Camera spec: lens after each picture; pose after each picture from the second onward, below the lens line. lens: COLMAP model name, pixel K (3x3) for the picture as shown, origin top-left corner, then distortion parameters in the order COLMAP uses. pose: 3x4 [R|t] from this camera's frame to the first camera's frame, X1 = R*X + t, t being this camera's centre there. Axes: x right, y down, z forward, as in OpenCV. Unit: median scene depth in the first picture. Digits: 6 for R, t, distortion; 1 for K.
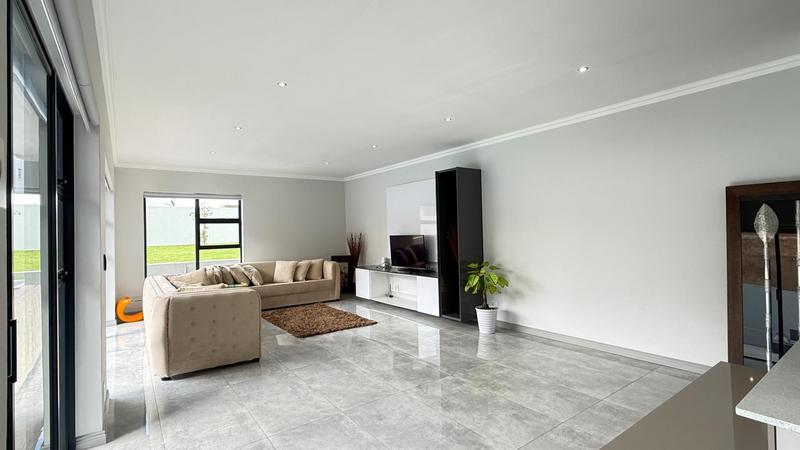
lens RADIAL K [[371.7, 0, 397.3], [0, 371.7, 225.7], [0, 0, 1]] dist [0.001966, 0.000252]
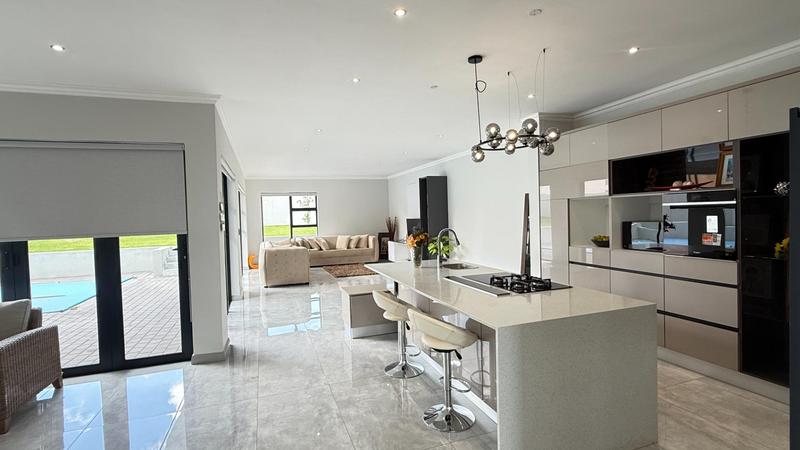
lens RADIAL K [[371.7, 0, 397.3], [0, 371.7, 225.7], [0, 0, 1]] dist [0.001966, 0.000252]
pose [[0.960688, 0.004560, -0.277594, 0.347768], [0.010299, 0.998591, 0.052049, -0.022996], [0.277440, -0.052861, 0.959288, -0.411988]]
